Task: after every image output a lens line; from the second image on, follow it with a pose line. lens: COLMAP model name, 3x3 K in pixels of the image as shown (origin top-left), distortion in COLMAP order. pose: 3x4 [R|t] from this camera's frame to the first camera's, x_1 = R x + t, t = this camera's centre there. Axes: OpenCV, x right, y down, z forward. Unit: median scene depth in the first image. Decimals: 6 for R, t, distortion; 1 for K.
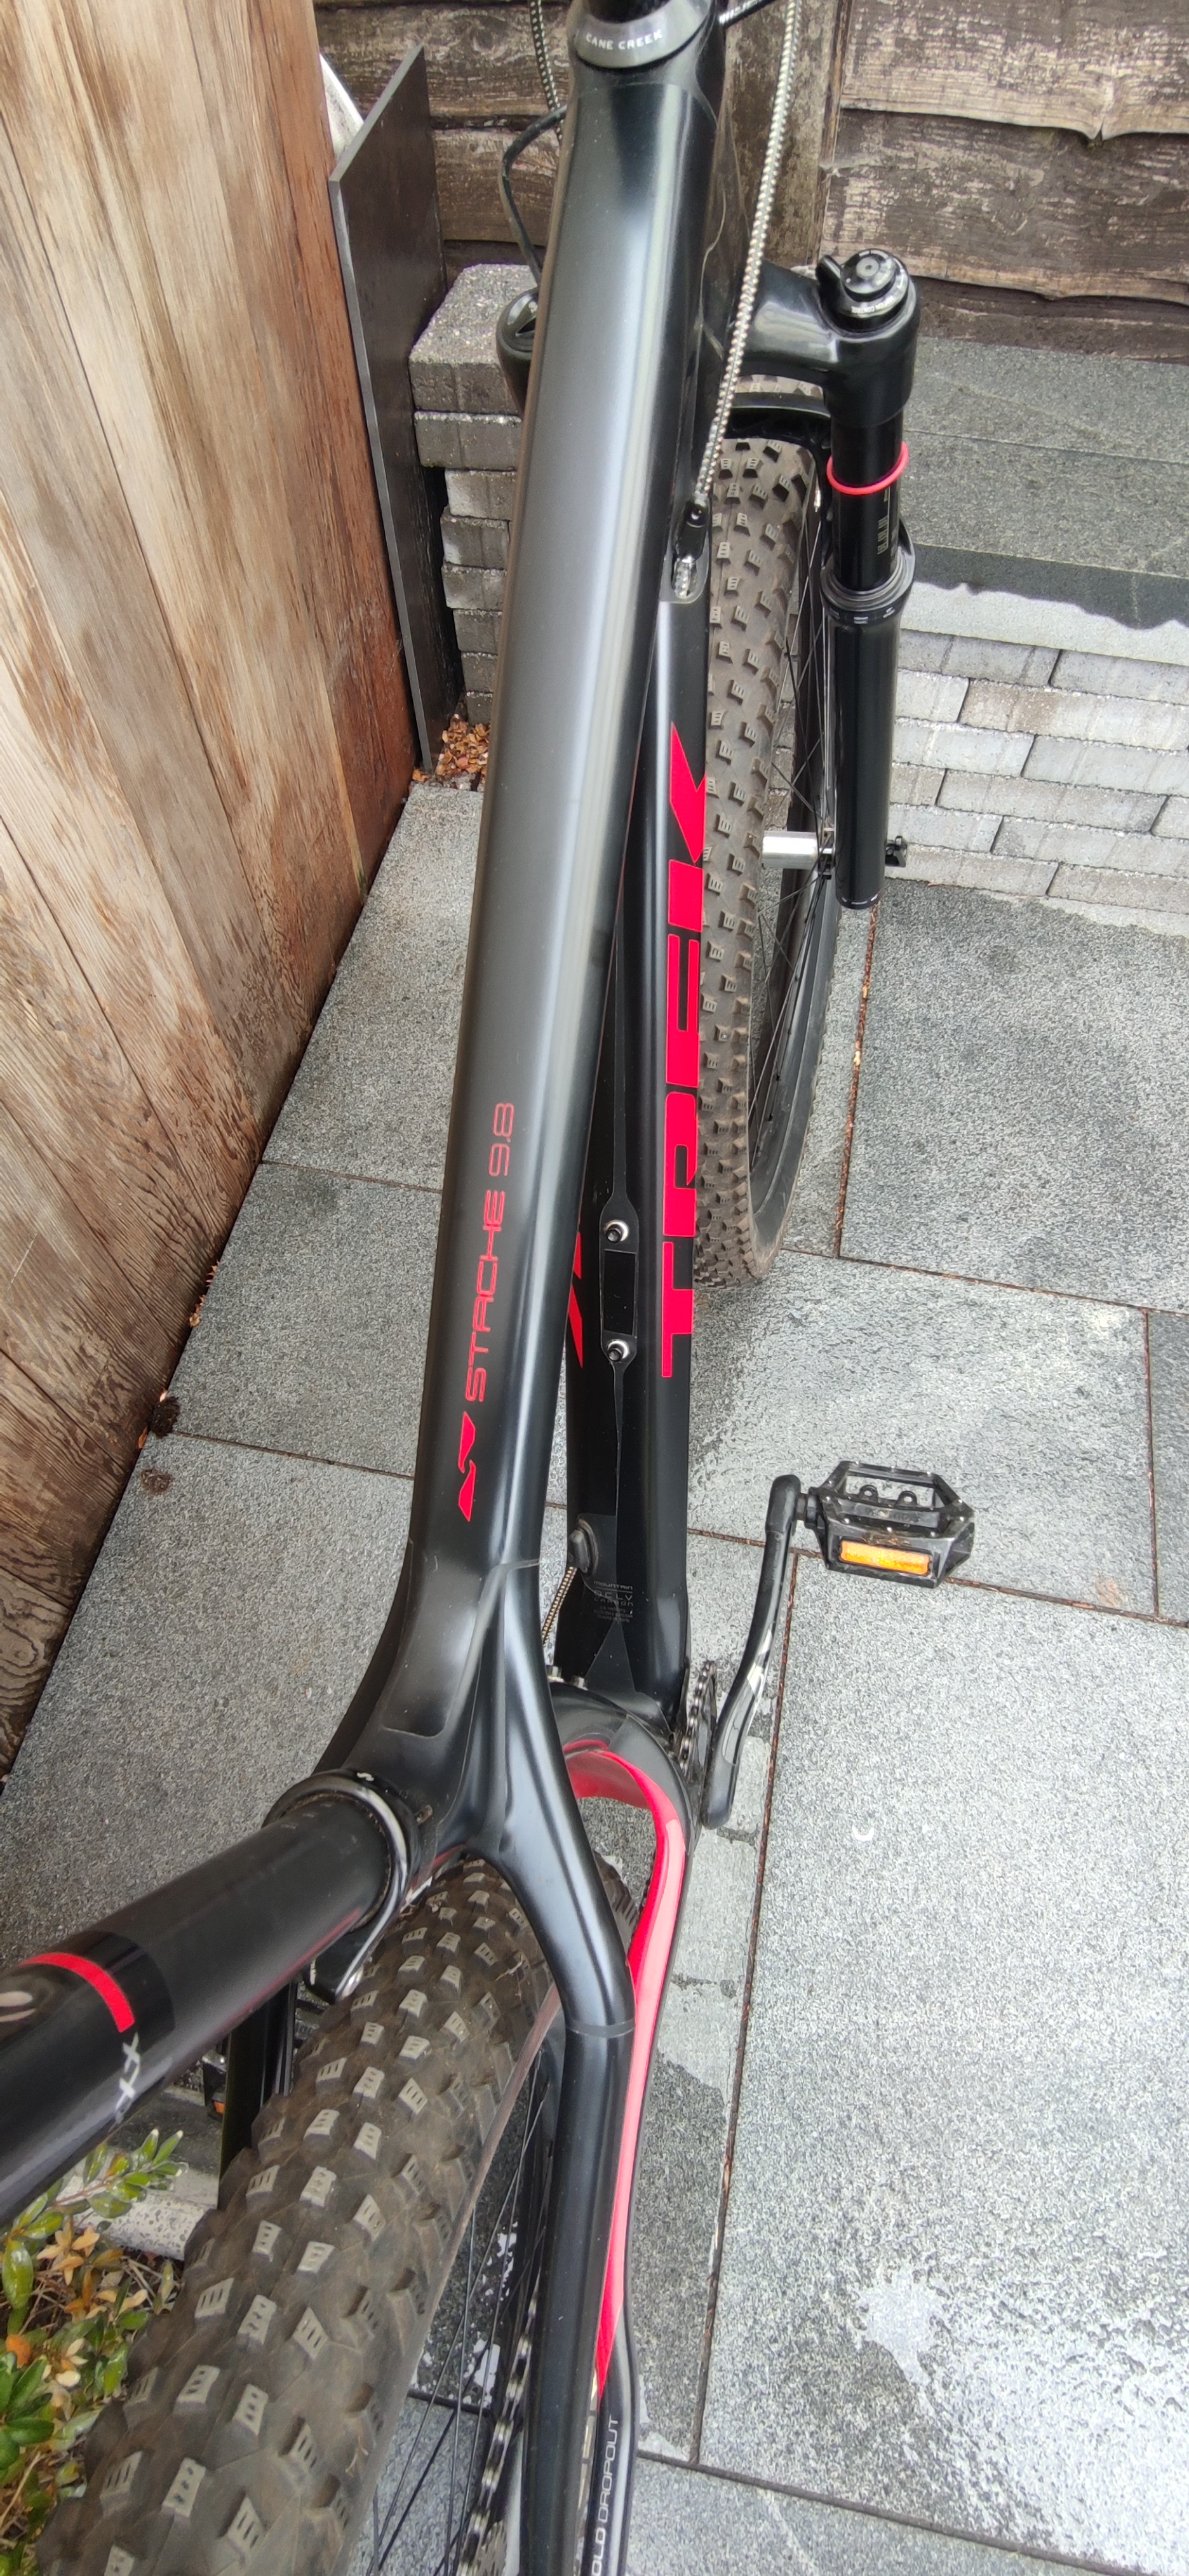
lens RADIAL K [[1170.0, 0, 593.6], [0, 1170.0, 1281.1], [0, 0, 1]] dist [-0.001772, -0.004811]
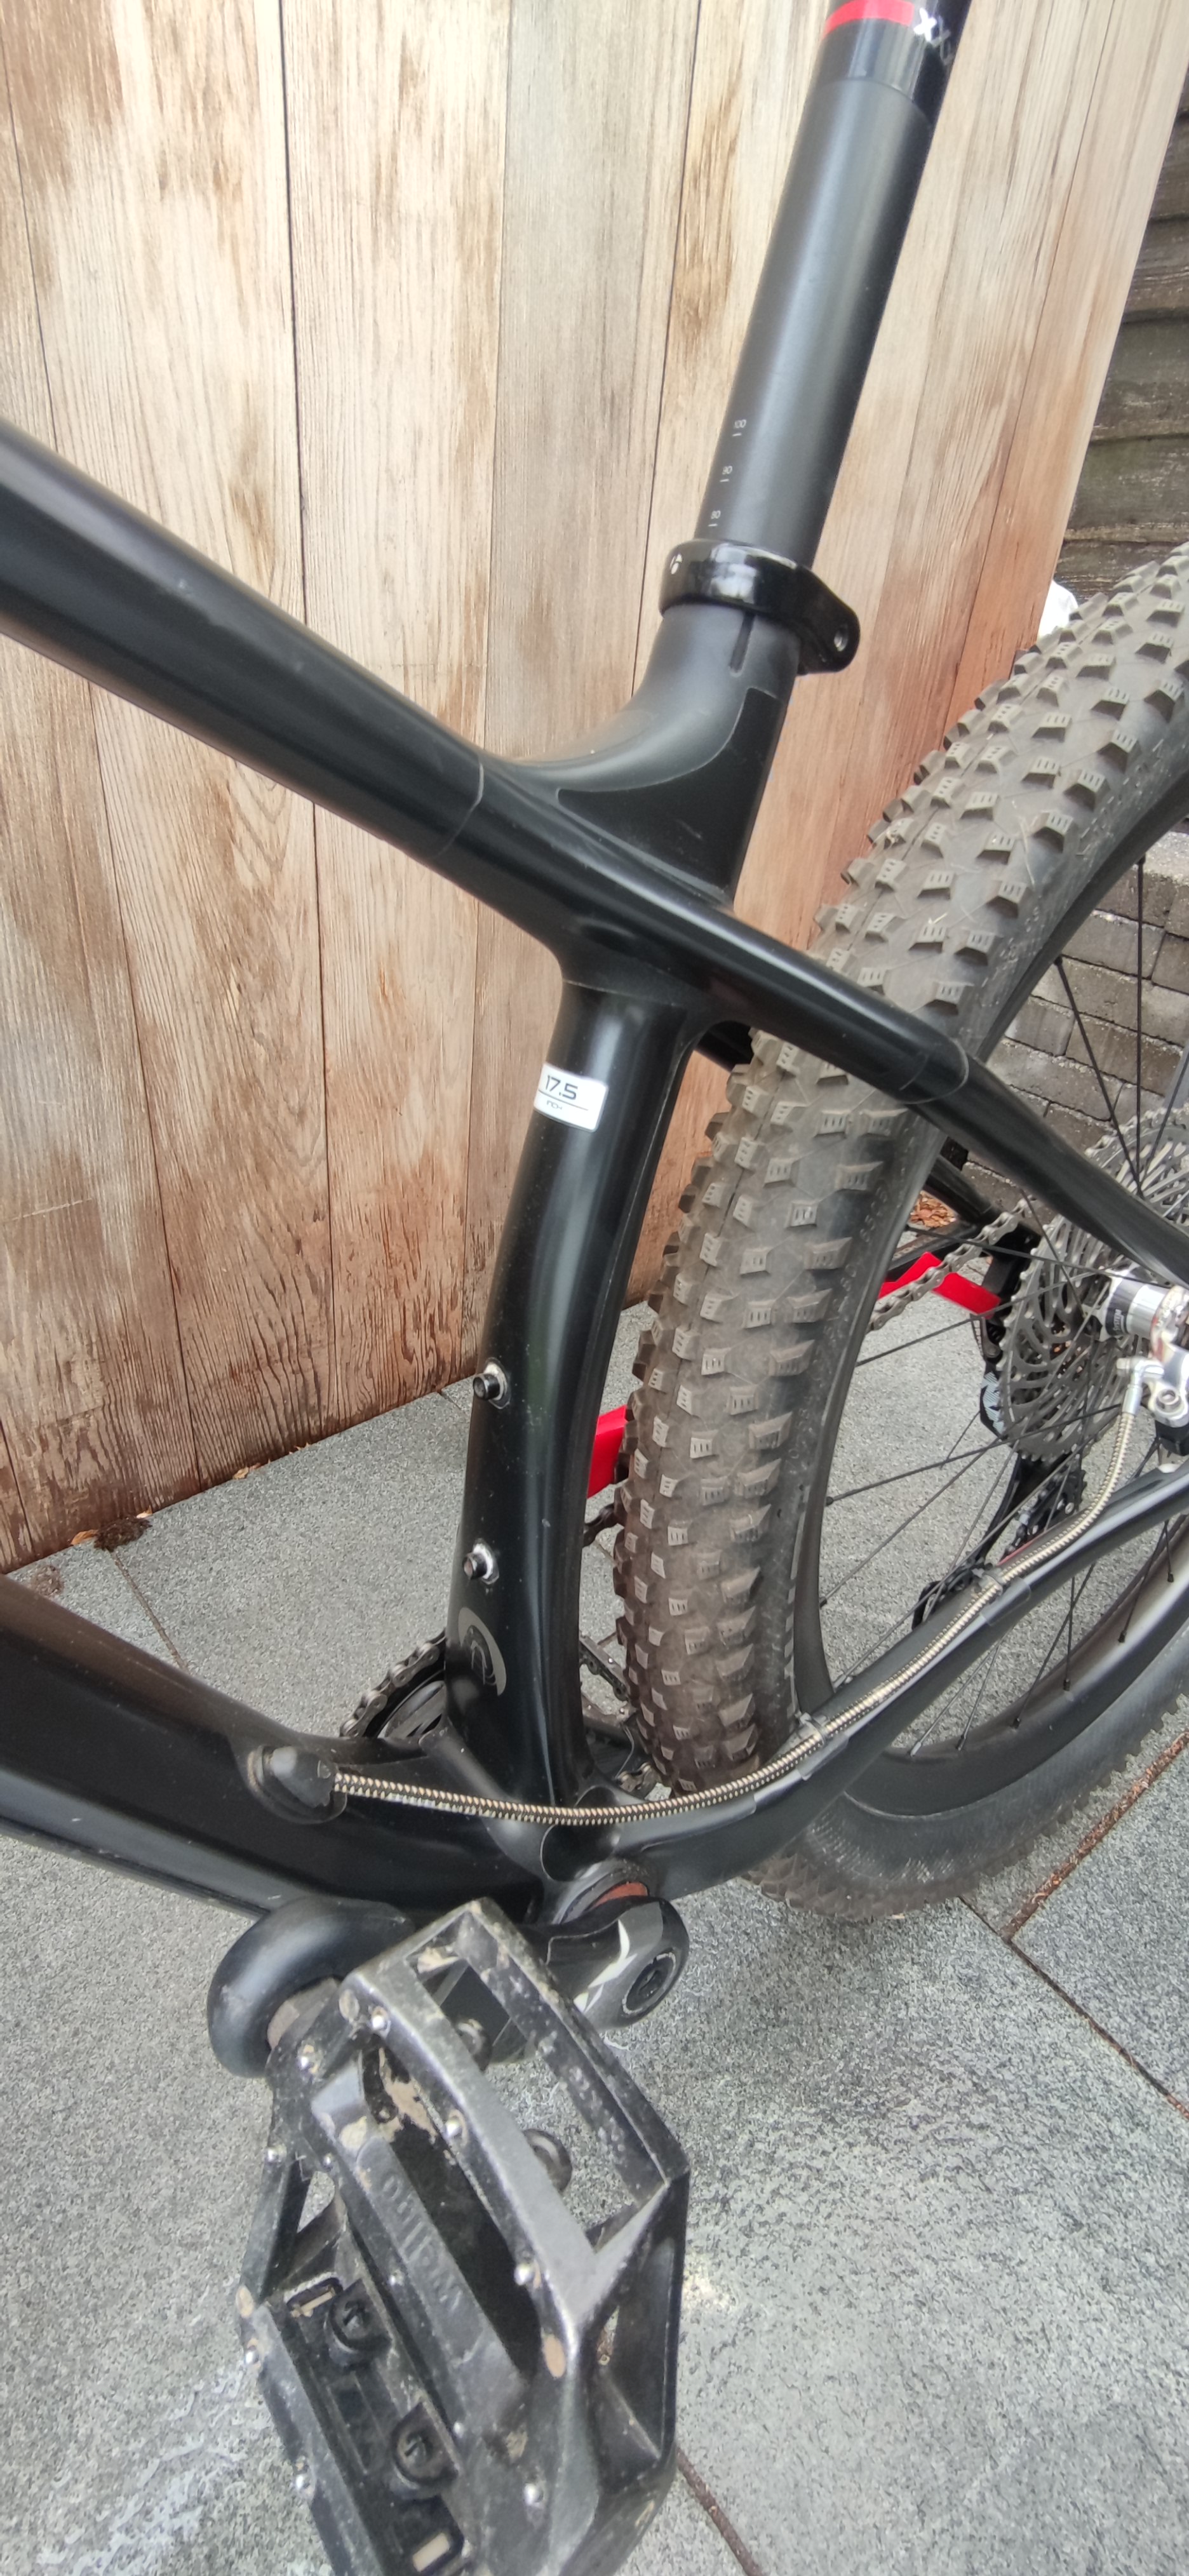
lens RADIAL K [[1170.0, 0, 592.2], [0, 1170.0, 1279.5], [0, 0, 1]] dist [-0.001772, -0.004811]
pose [[0.770254, 0.413483, -0.485530, 0.203520], [-0.593884, 0.742502, -0.309825, 0.040525], [0.232400, 0.526993, 0.817477, 0.299783]]
